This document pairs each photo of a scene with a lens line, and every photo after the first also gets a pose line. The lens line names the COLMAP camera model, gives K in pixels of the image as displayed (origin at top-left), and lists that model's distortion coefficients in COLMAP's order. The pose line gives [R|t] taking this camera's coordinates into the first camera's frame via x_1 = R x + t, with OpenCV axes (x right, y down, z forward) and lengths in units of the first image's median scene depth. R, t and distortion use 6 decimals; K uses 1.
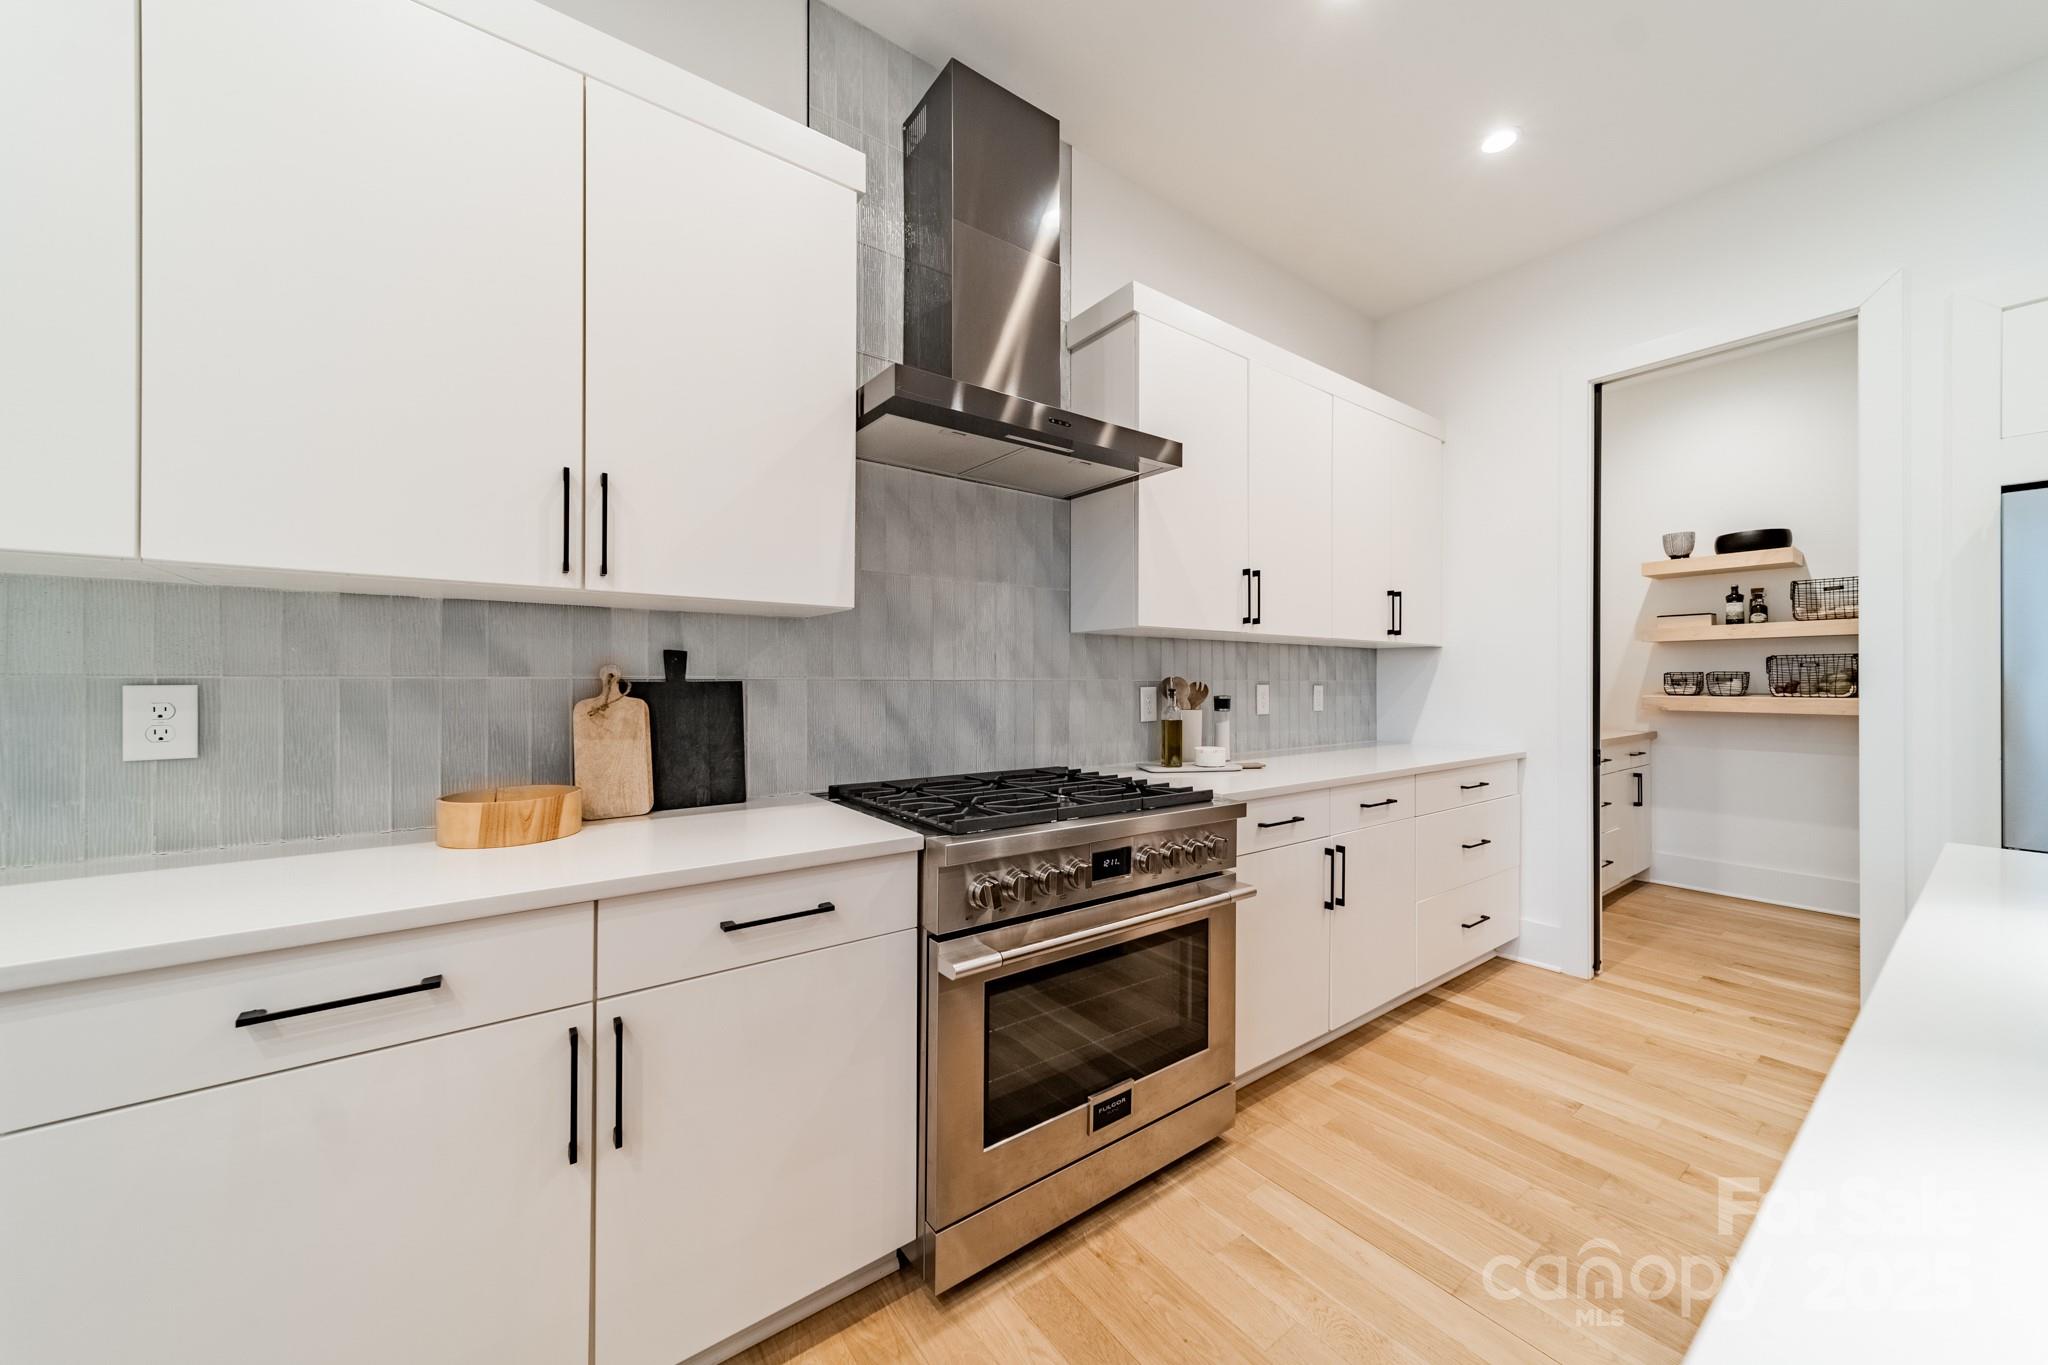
lens RADIAL K [[731.2, 0, 1027.4], [0, 731.2, 680.9], [0, 0, 1]] dist [0.006167, -0.000062]
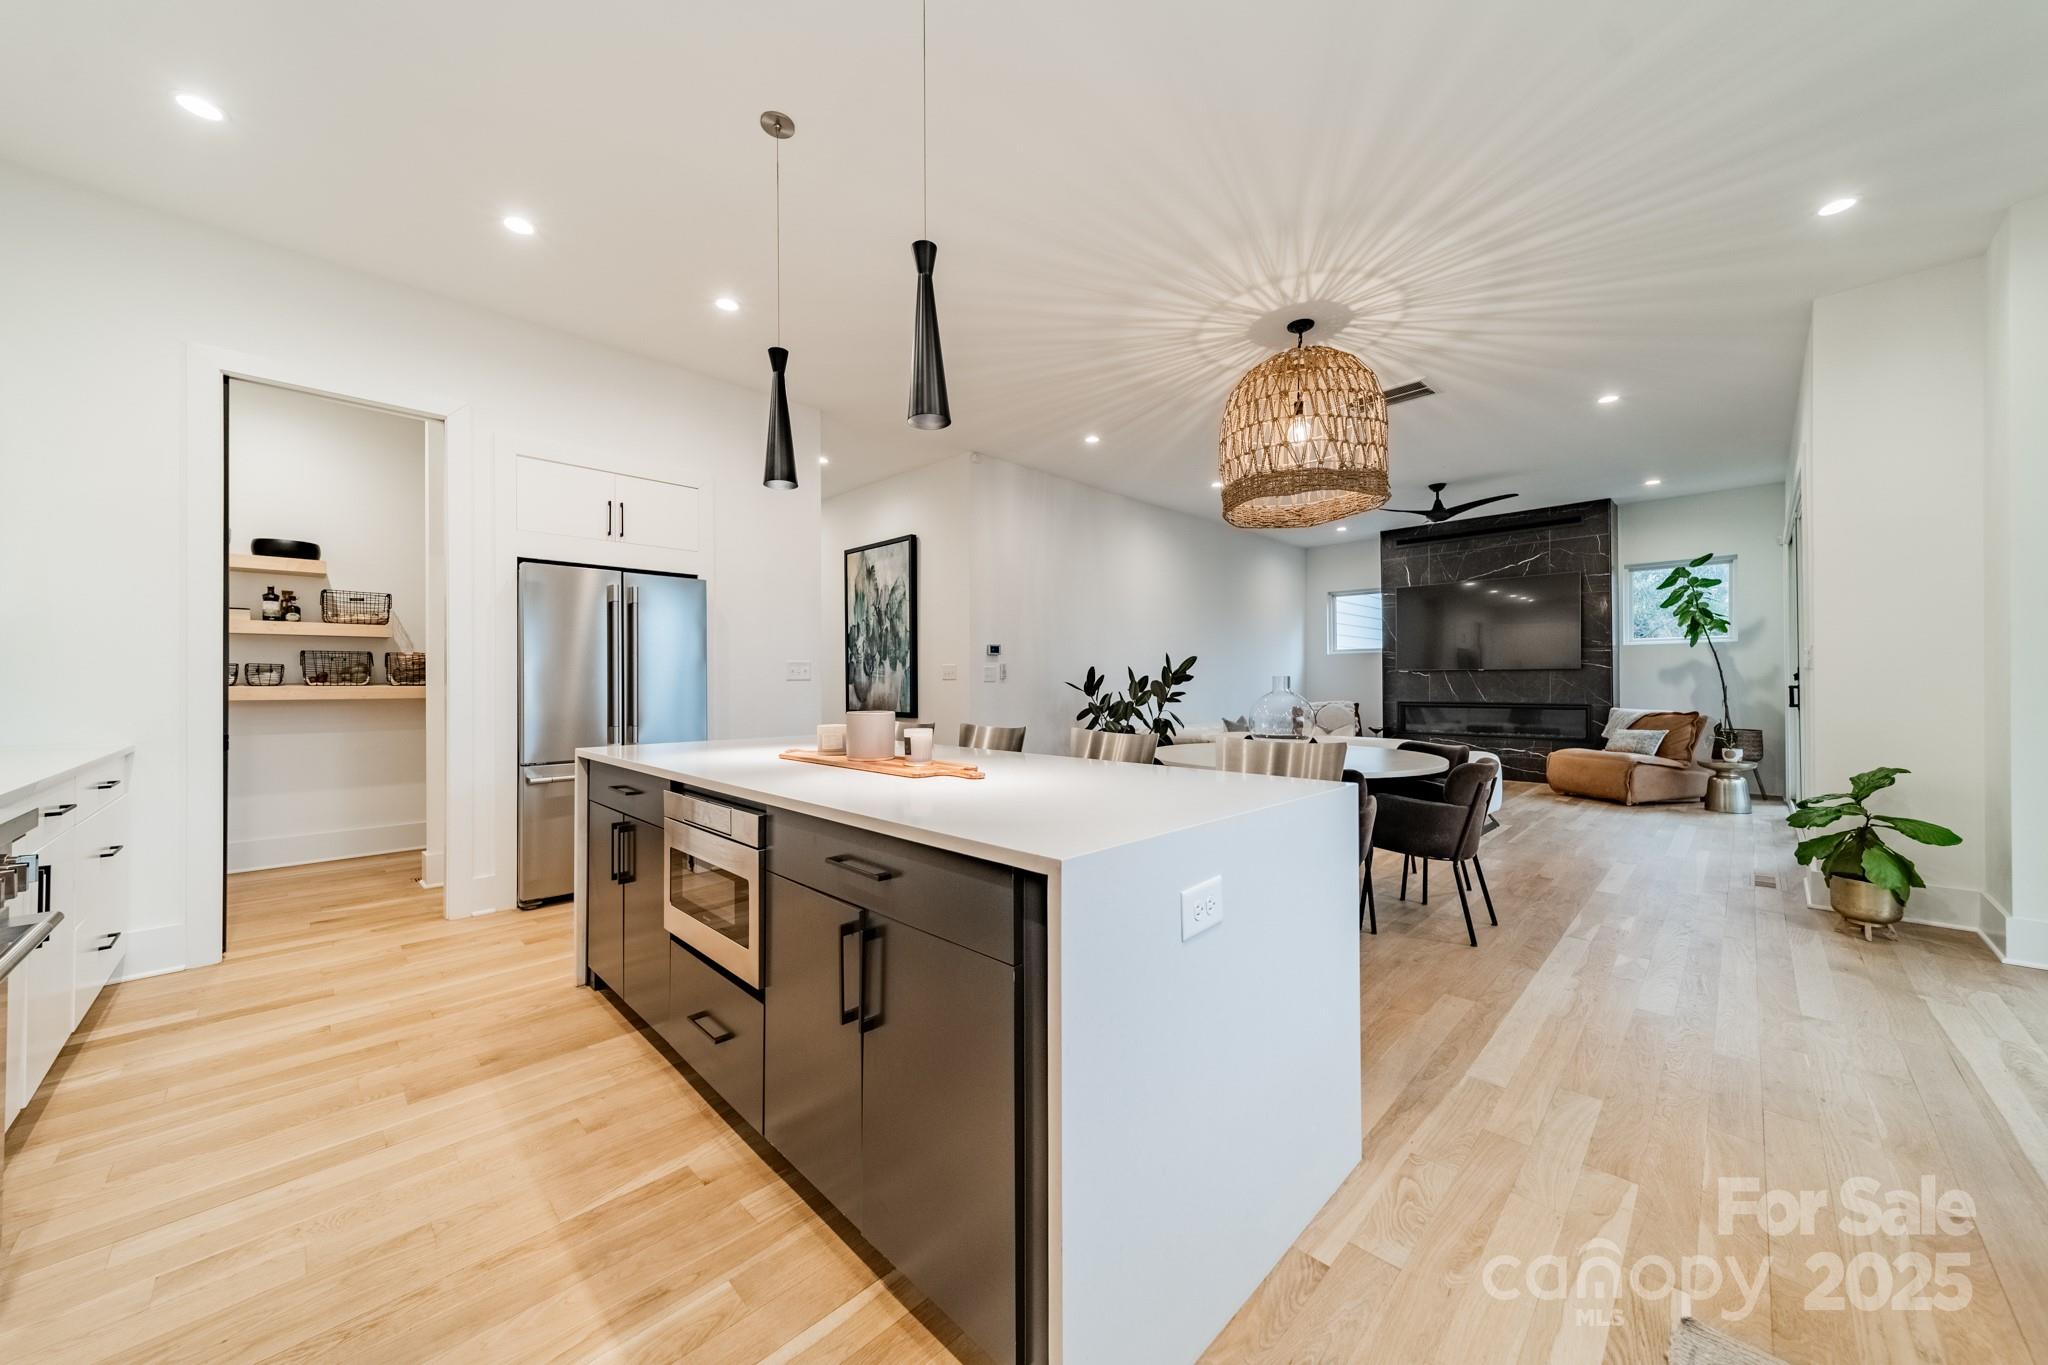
lens RADIAL K [[723.3, 0, 1027.5], [0, 723.3, 679.1], [0, 0, 1]] dist [0.009482, 0.000004]
pose [[-0.150546, 0.003617, 0.988596, -0.395290], [0.003643, 0.999989, -0.003103, 0.024222], [-0.988596, 0.003134, -0.150558, 0.054355]]
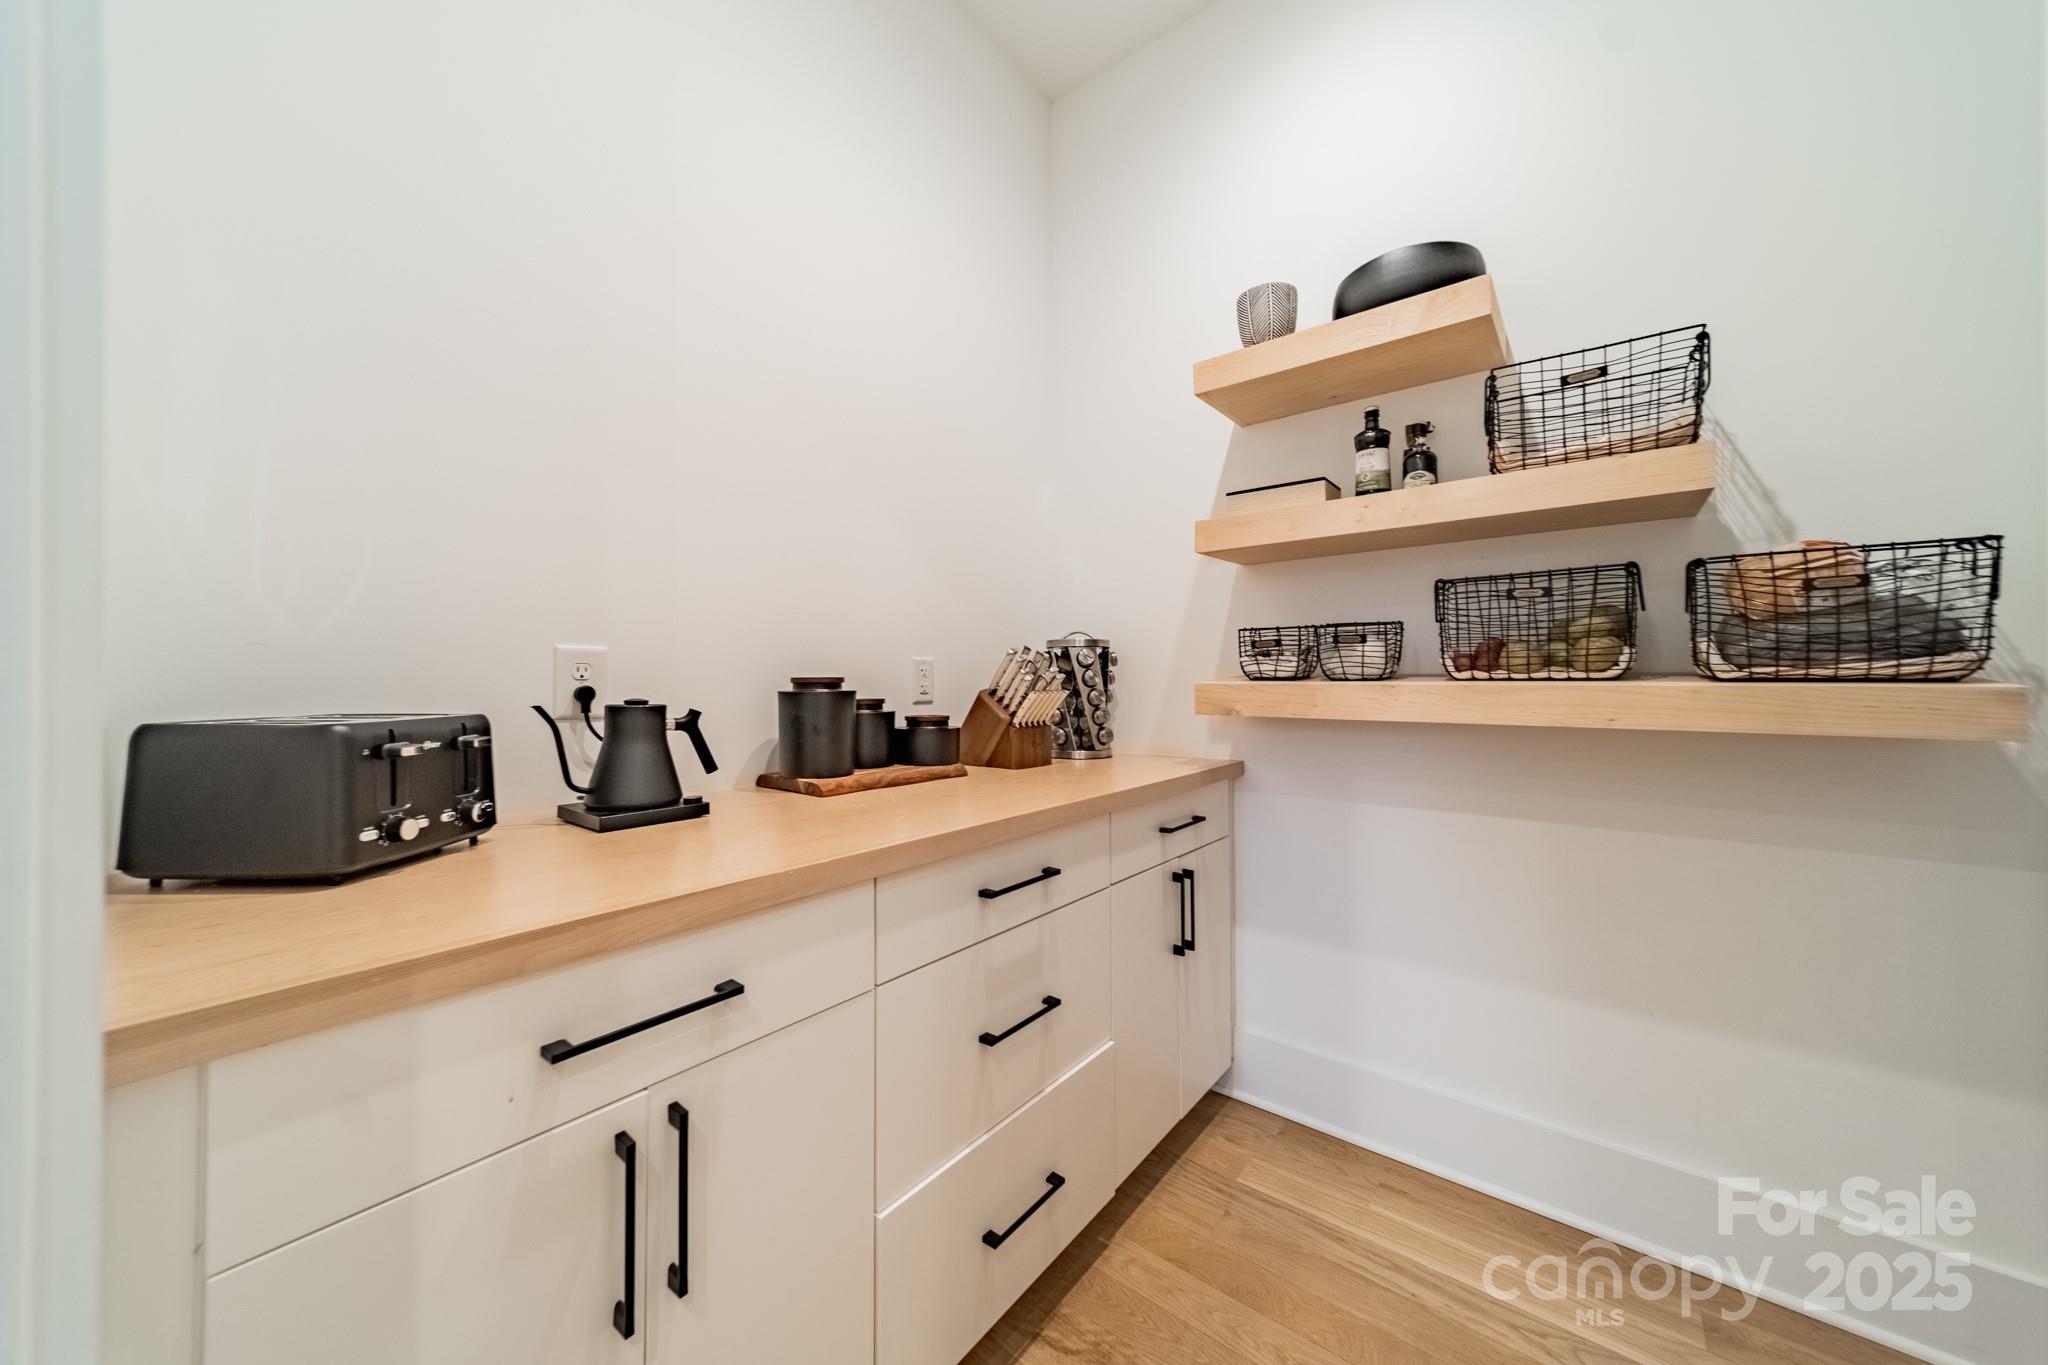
lens RADIAL K [[720.4, 0, 1027.6], [0, 720.4, 678.1], [0, 0, 1]] dist [0.010804, 0.000029]
pose [[0.967160, -0.006226, 0.254092, 0.902800], [0.006583, 0.999978, -0.000556, 0.024374], [-0.254083, 0.002210, 0.967180, 0.885436]]
